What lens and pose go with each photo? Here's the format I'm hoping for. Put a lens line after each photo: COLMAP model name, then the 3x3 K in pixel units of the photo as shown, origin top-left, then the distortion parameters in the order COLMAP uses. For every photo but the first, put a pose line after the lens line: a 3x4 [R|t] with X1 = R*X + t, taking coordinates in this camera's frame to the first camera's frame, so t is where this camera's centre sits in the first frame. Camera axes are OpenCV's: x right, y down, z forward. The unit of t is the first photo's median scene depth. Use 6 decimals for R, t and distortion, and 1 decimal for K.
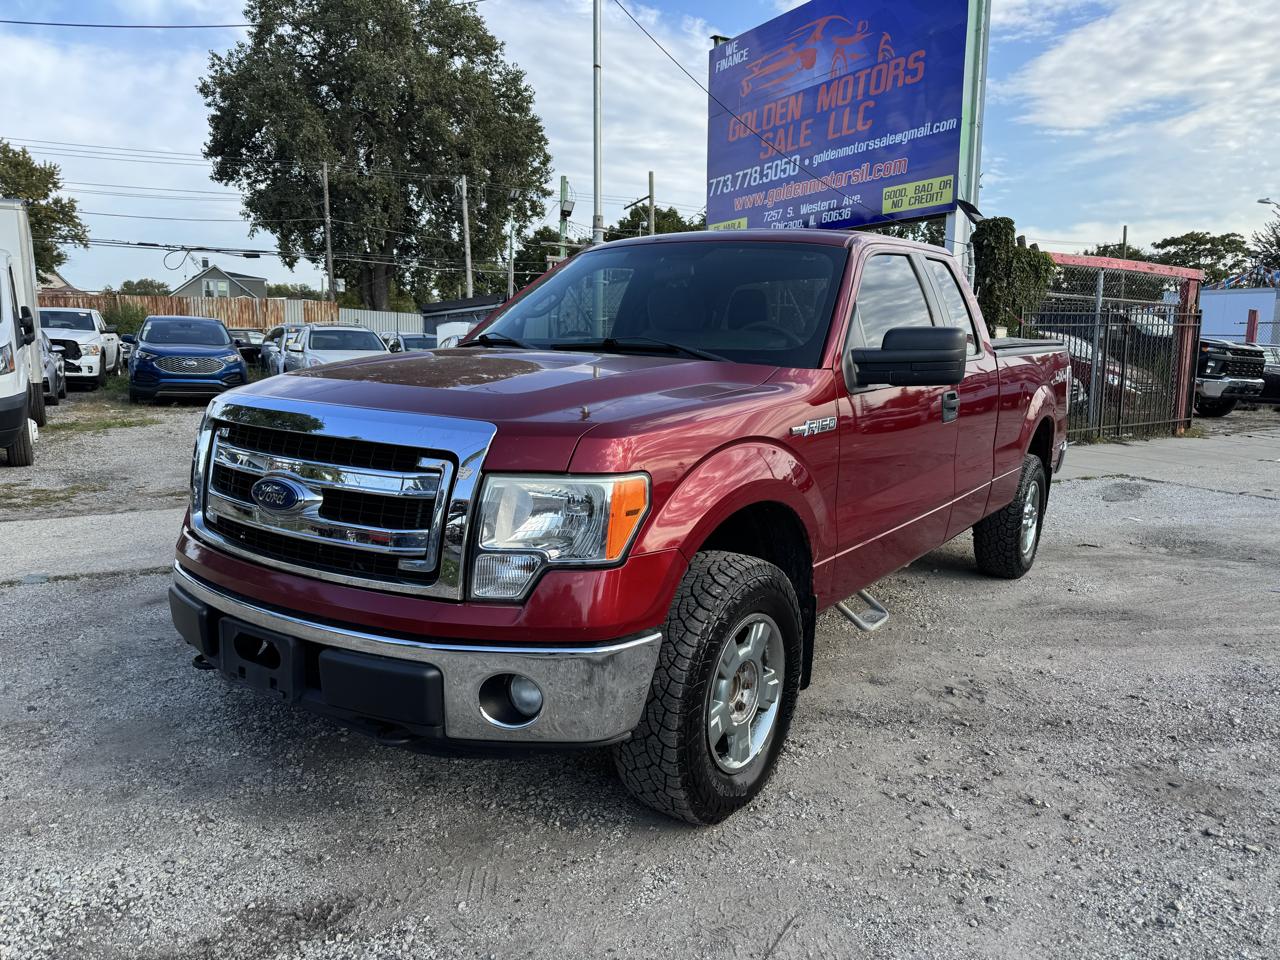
lens RADIAL K [[892.2, 0, 637.2], [0, 892.2, 476.9], [0, 0, 1]] dist [0.028732, -0.033101]
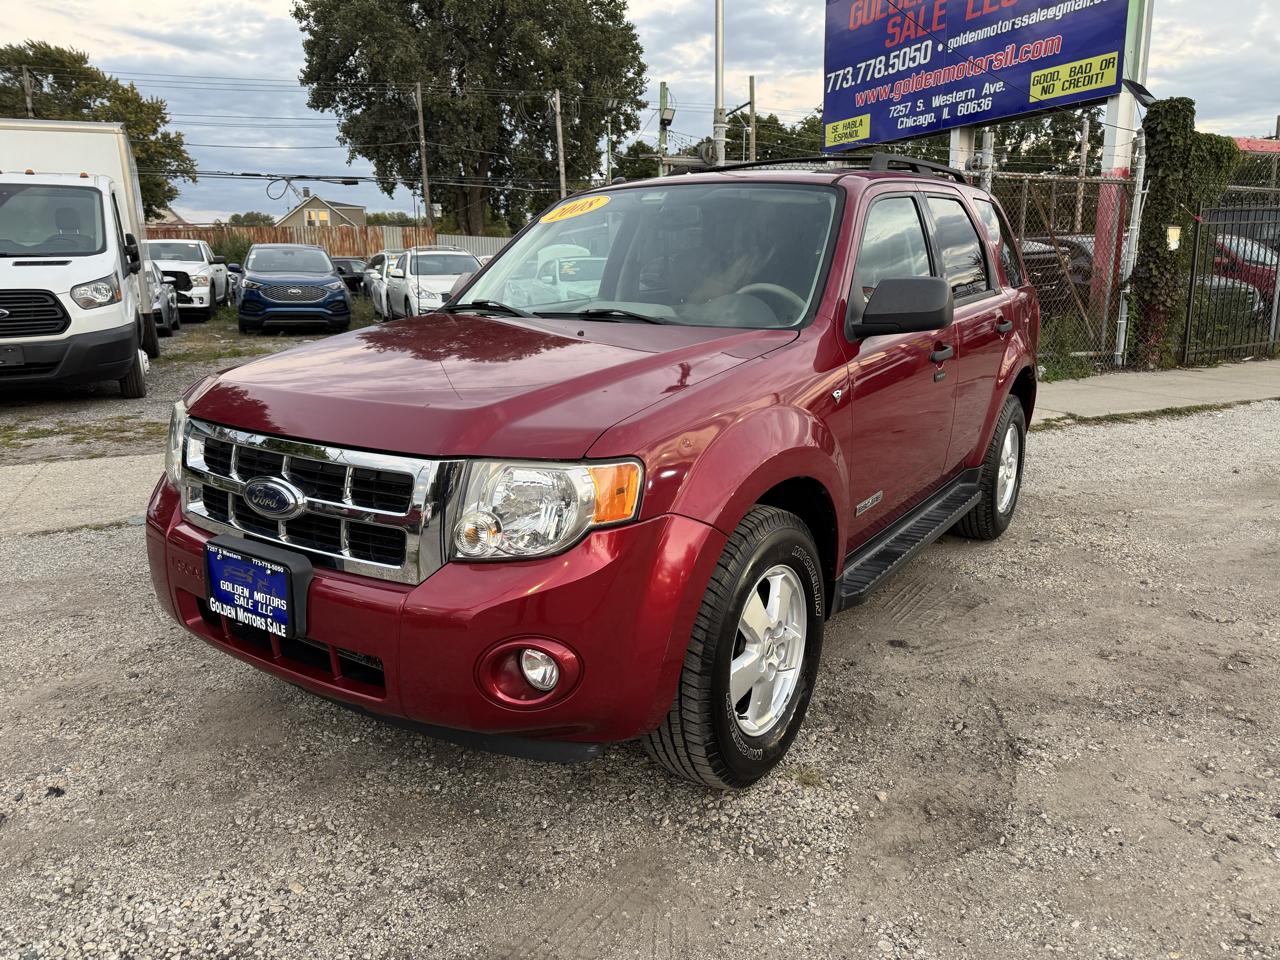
lens RADIAL K [[892.2, 0, 637.2], [0, 892.2, 476.9], [0, 0, 1]] dist [0.028732, -0.033101]
pose [[0.994434, -0.001395, -0.105348, -0.014047], [0.010274, 0.996431, 0.083782, -0.001224], [0.104855, -0.084398, 0.990900, 0.031478]]
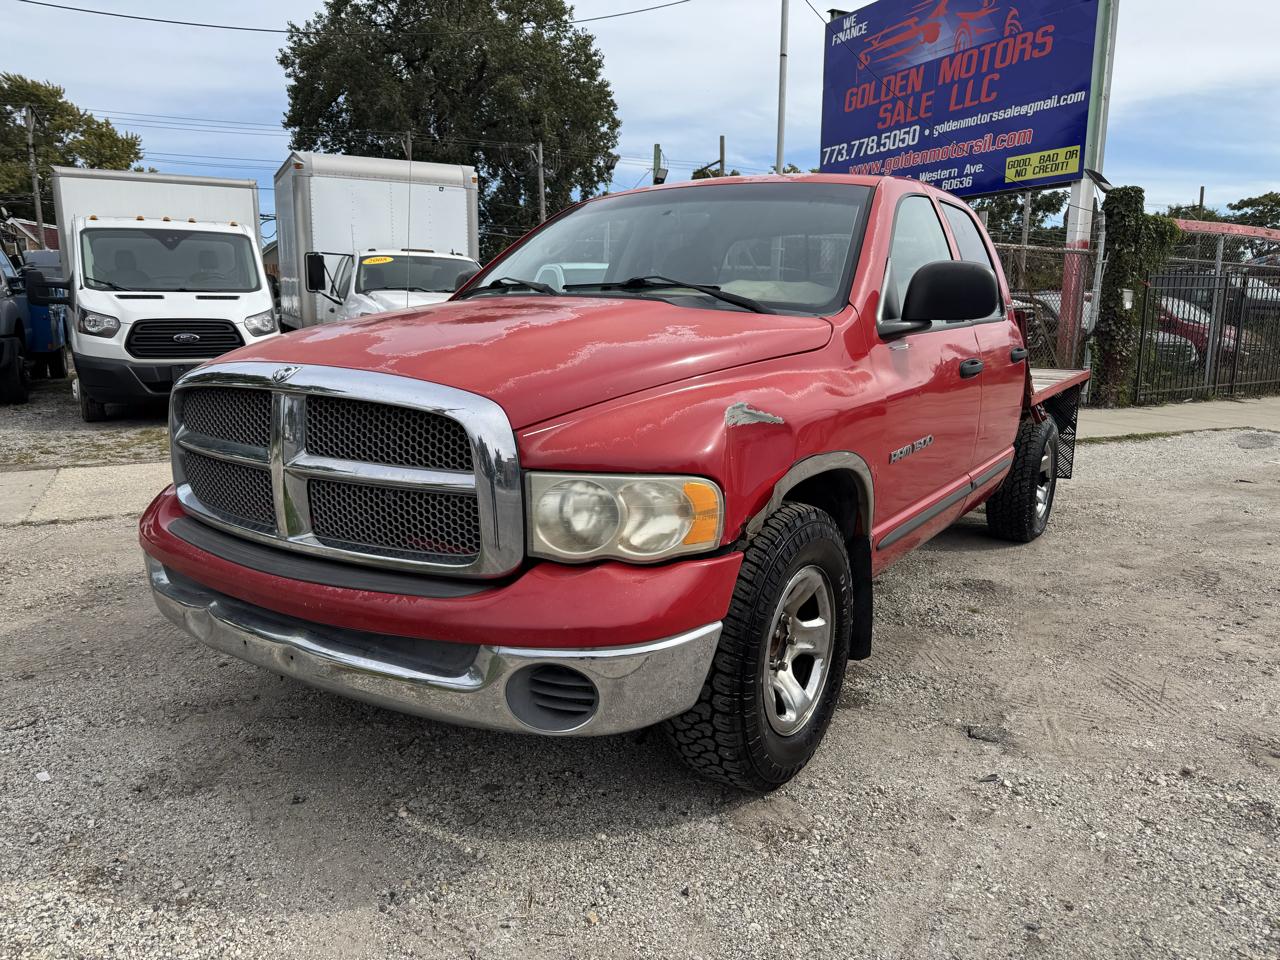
lens RADIAL K [[898.4, 0, 630.0], [0, 898.4, 482.6], [0, 0, 1]] dist [0.007956, -0.006080]
pose [[0.998589, 0.008537, -0.052419, -0.075703], [-0.006331, 0.999094, 0.042095, 0.012033], [0.052731, -0.041704, 0.997738, -0.065876]]
